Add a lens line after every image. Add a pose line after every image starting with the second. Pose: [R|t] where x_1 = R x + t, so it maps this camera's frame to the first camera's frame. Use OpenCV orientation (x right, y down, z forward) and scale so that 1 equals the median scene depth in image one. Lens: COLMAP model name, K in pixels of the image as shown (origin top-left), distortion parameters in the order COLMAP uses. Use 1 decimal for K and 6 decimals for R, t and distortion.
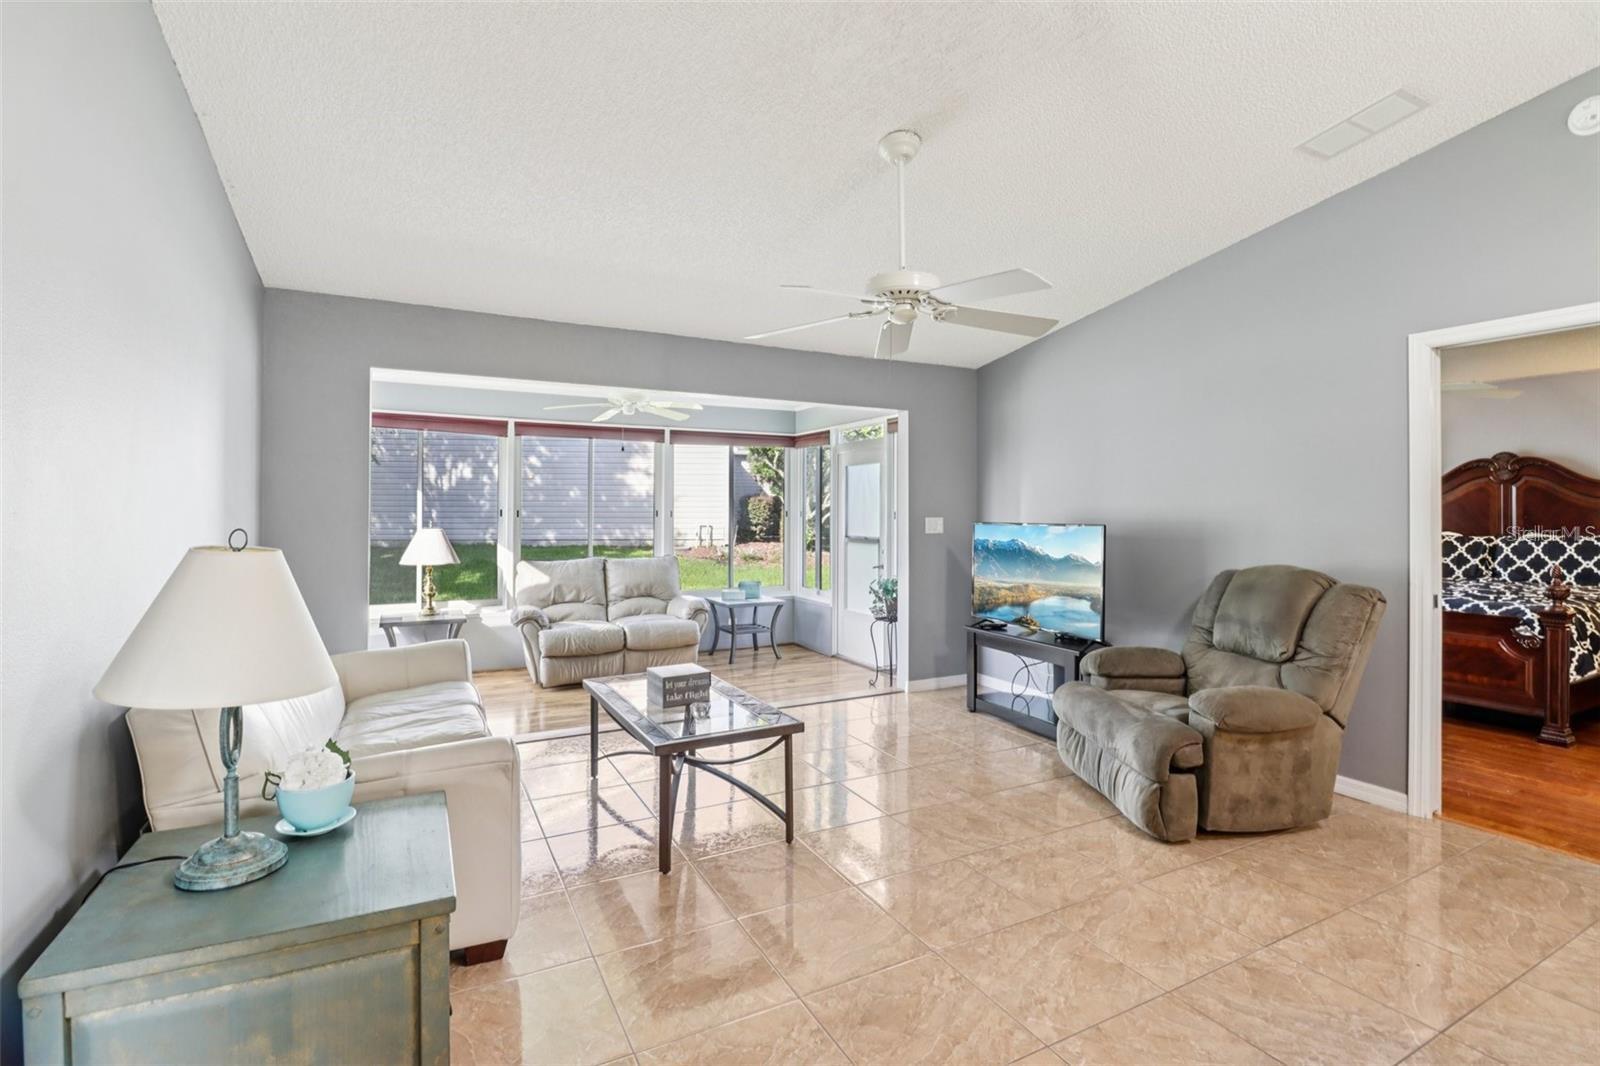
lens RADIAL K [[765.3, 0, 815.7], [0, 765.3, 490.1], [0, 0, 1]] dist [-0.001856, -0.005035]
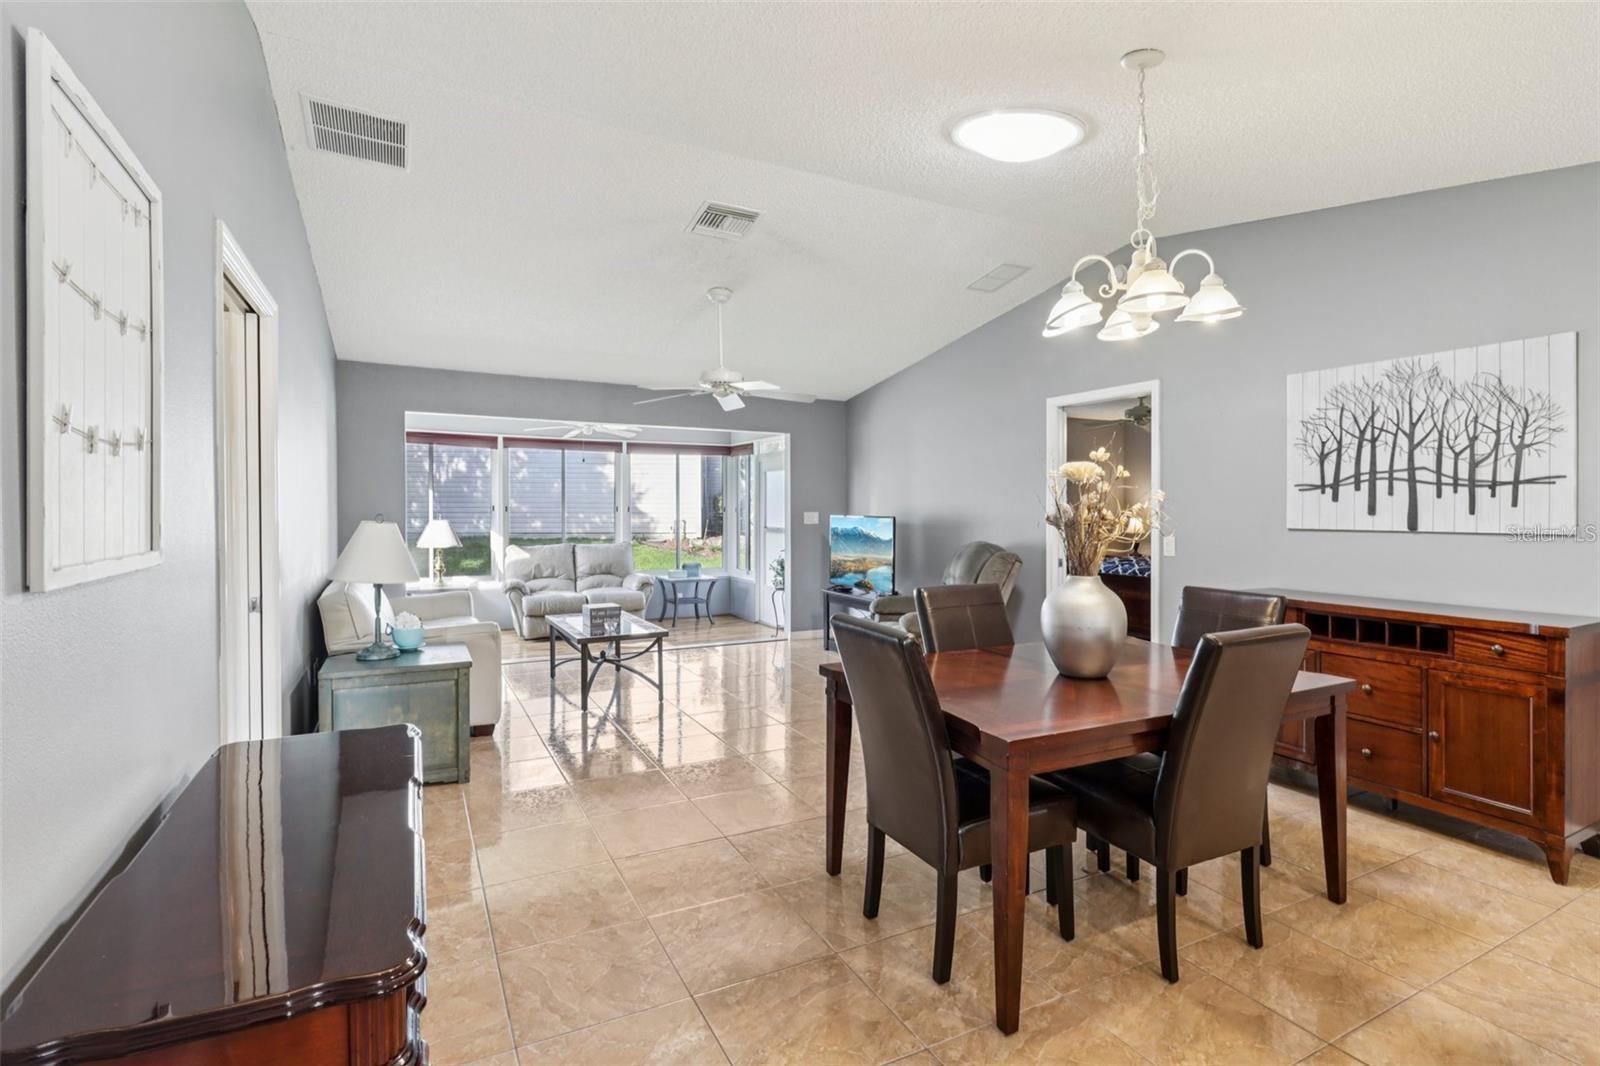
lens RADIAL K [[765.3, 0, 806.4], [0, 765.3, 503.4], [0, 0, 1]] dist [-0.001856, -0.005035]
pose [[0.999991, -0.000403, -0.004257, 0.126342], [0.000493, 0.999776, 0.021158, -0.006117], [0.004247, -0.021160, 0.999767, -0.296456]]
